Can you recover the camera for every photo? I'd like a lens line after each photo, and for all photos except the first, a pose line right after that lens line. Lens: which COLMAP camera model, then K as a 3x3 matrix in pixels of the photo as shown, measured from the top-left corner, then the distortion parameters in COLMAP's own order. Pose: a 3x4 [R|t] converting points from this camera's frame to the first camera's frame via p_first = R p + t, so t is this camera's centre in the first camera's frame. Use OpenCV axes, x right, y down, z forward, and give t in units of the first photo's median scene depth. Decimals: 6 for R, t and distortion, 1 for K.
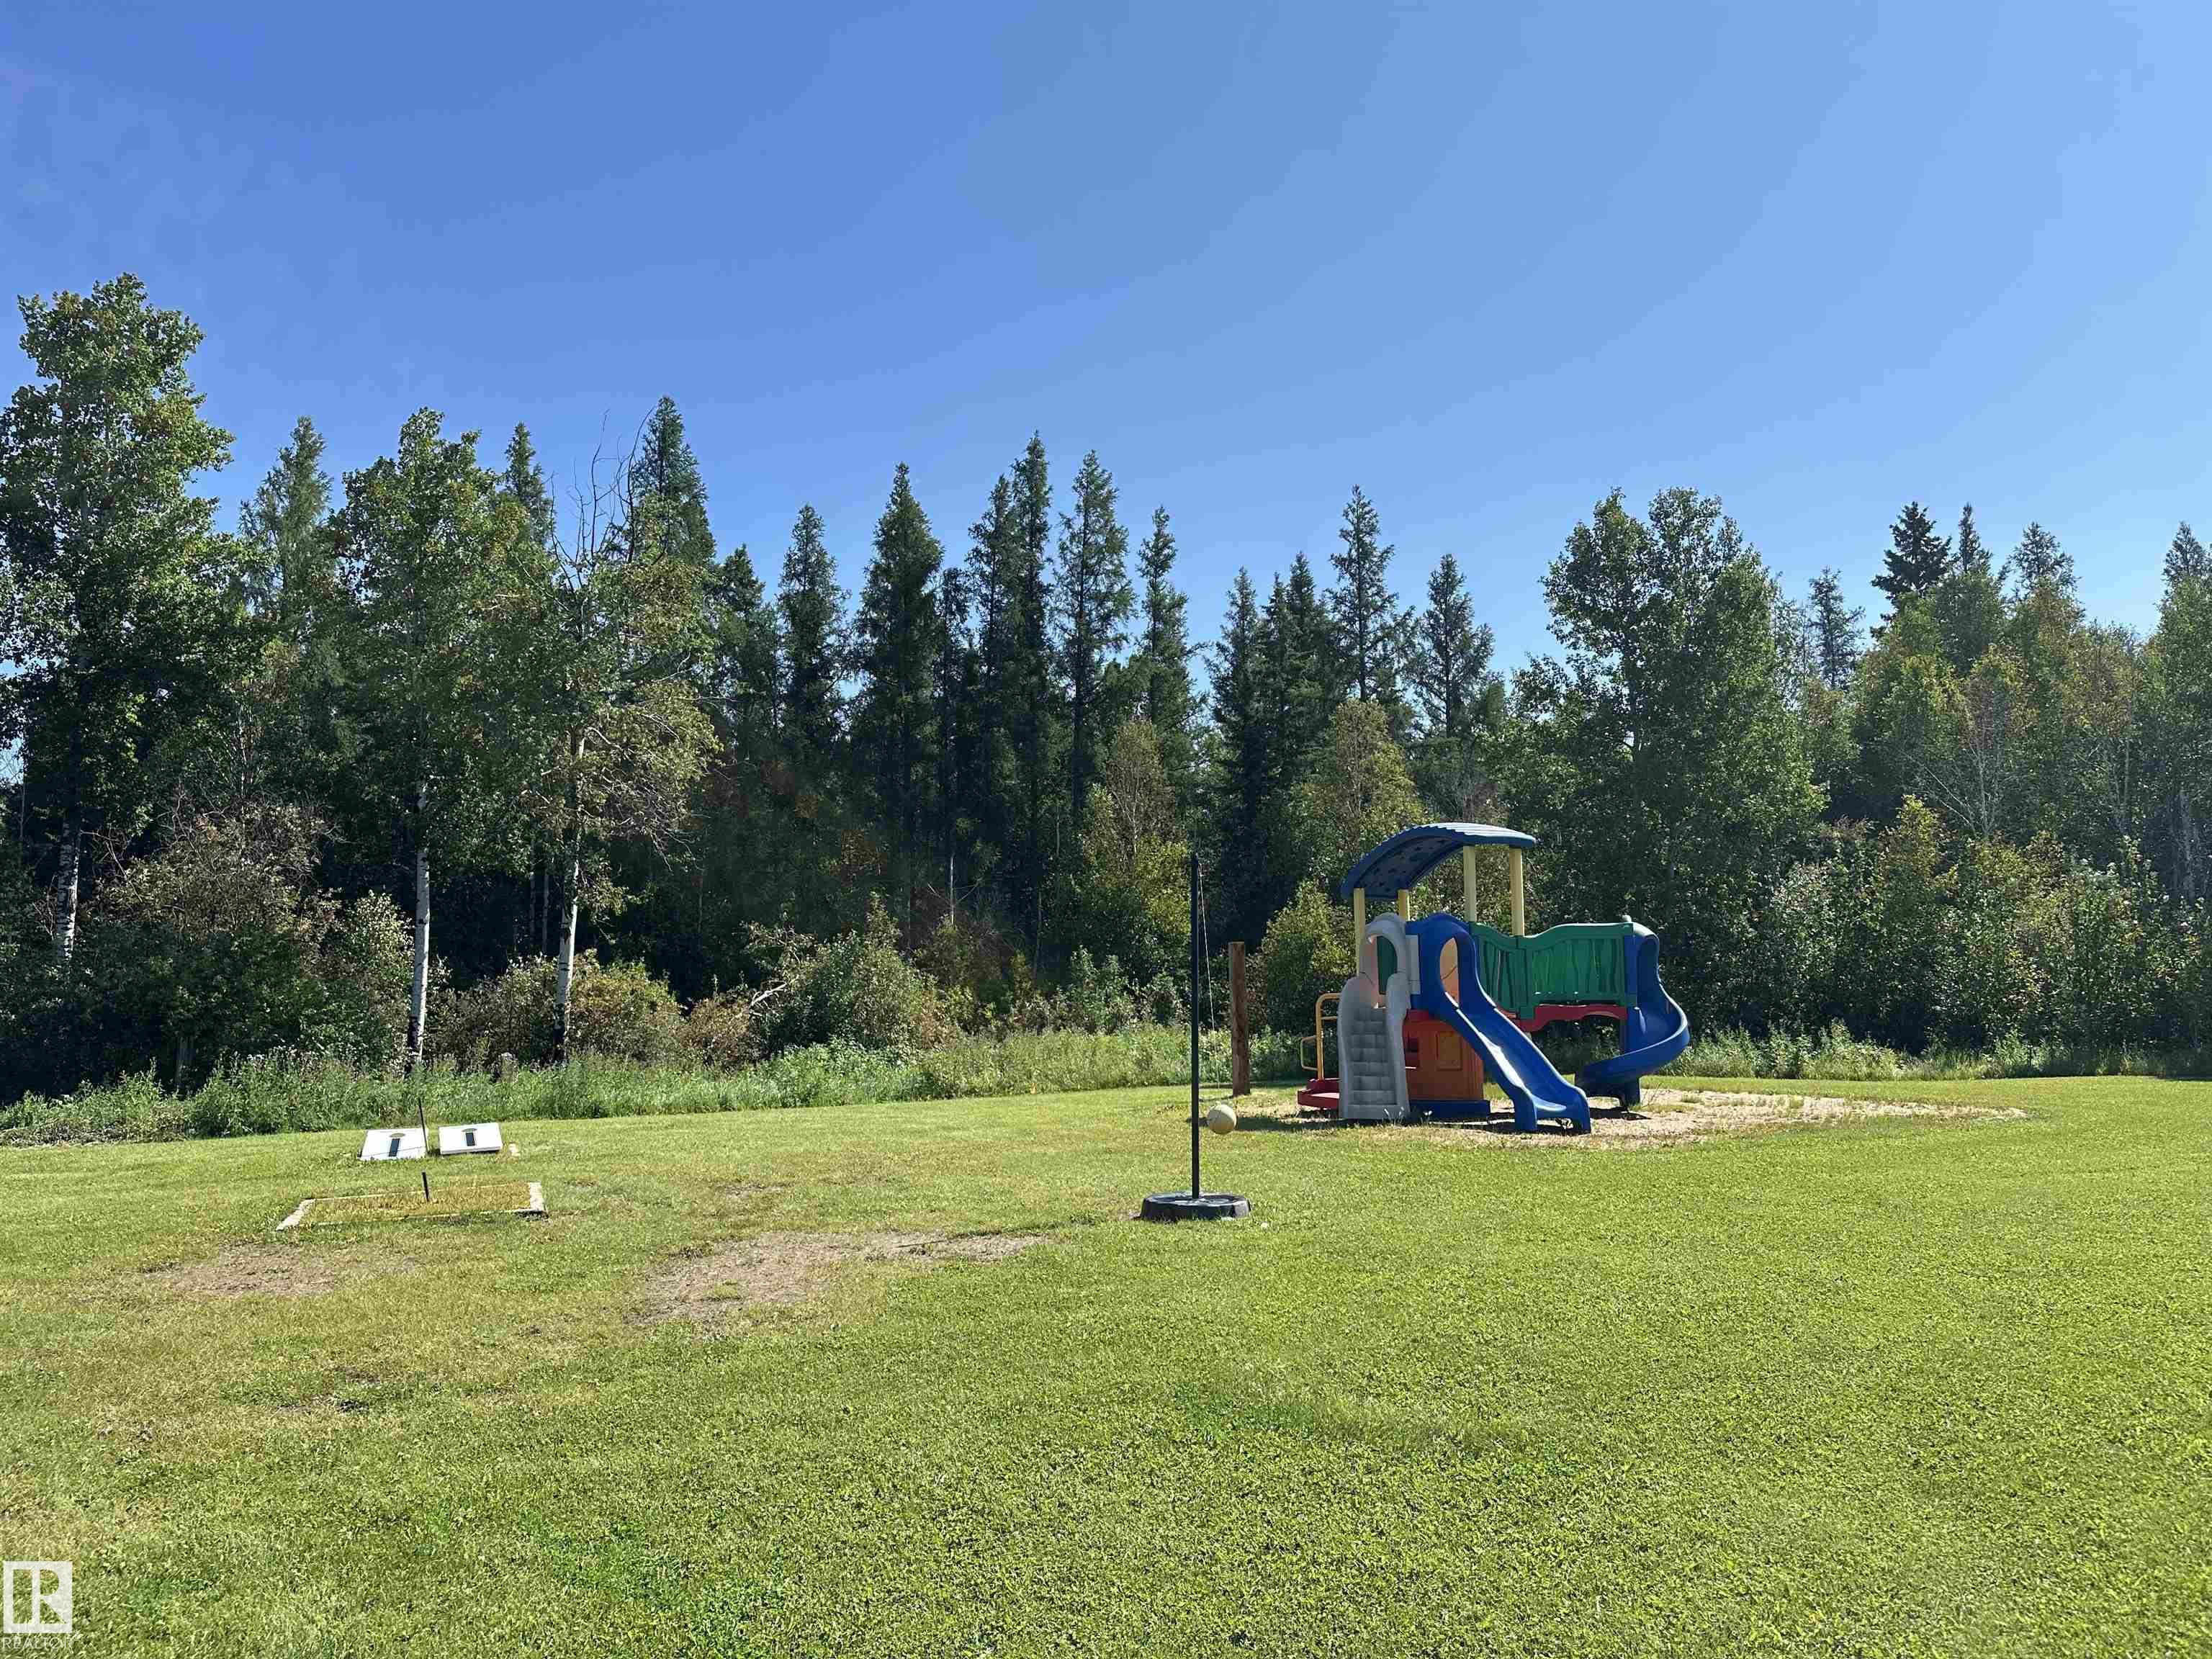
lens RADIAL K [[1464.4, 0, 1093.2], [0, 1464.4, 810.4], [0, 0, 1]] dist [0.064882, -0.106463]
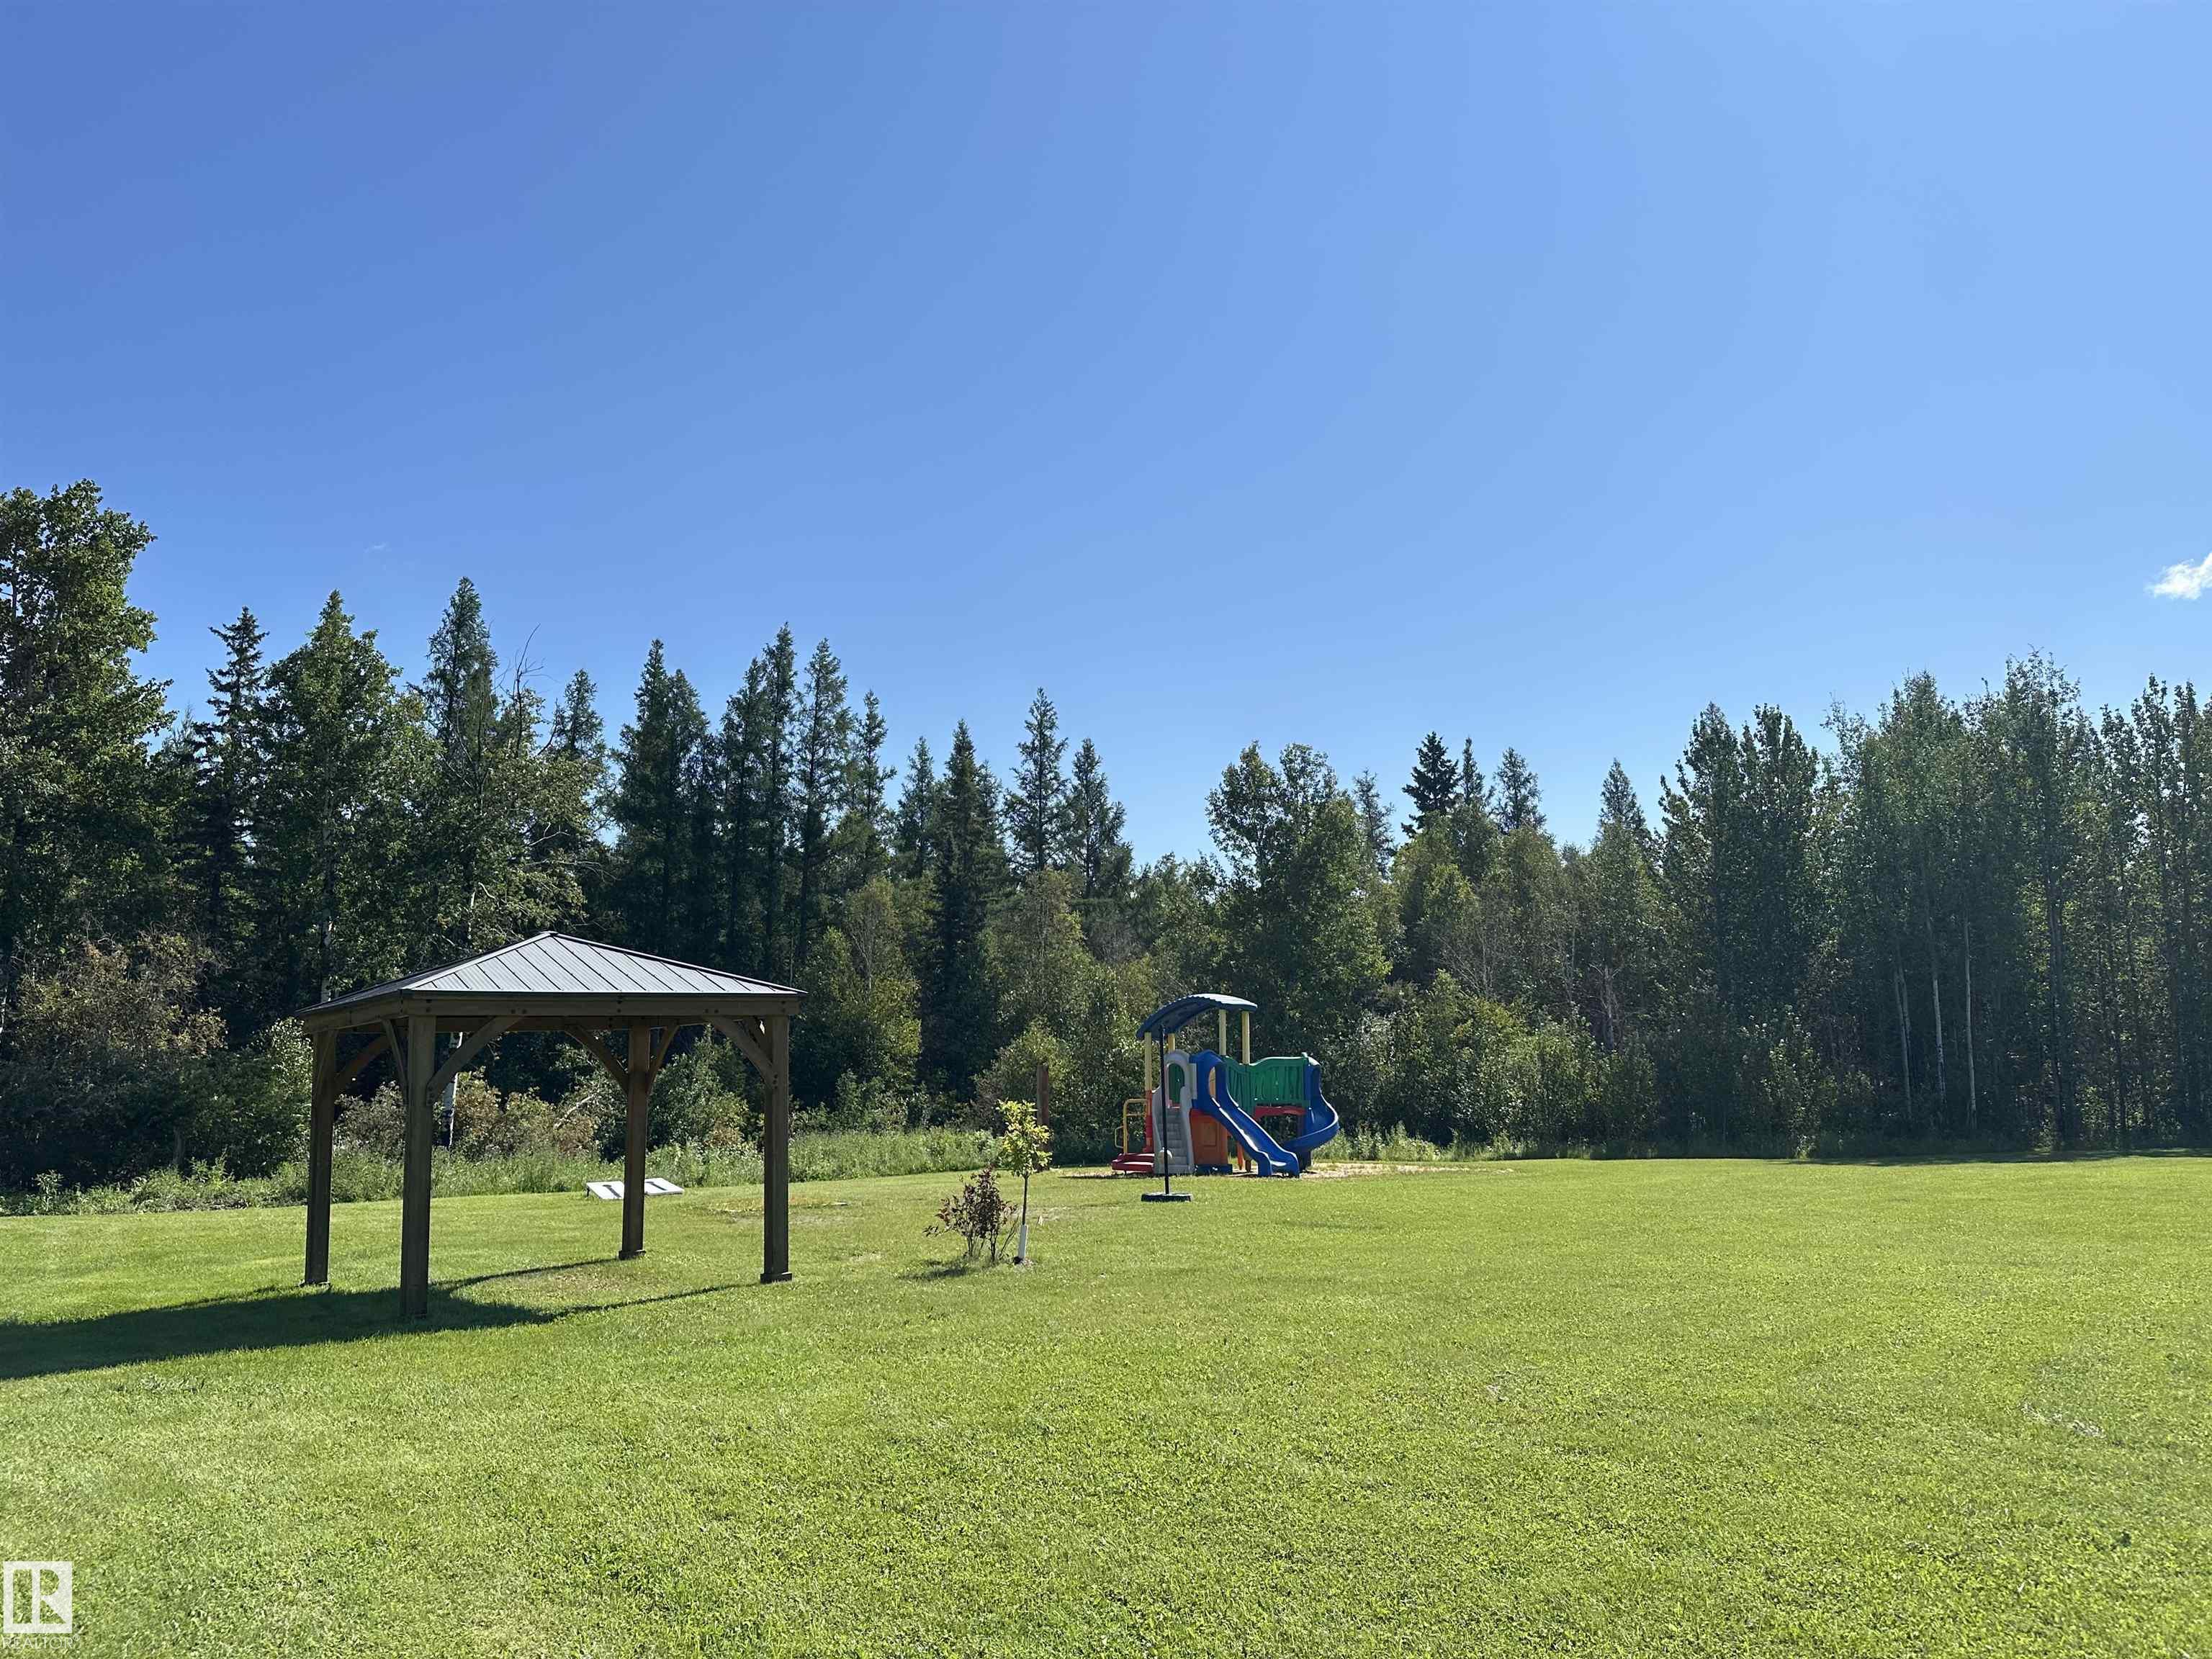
lens RADIAL K [[1464.4, 0, 1093.2], [0, 1464.4, 810.4], [0, 0, 1]] dist [0.064882, -0.106463]
pose [[0.954878, 0.063853, 0.290053, -0.179079], [-0.040800, 0.995558, -0.084849, -0.024318], [-0.294182, 0.069187, 0.953242, -0.255085]]
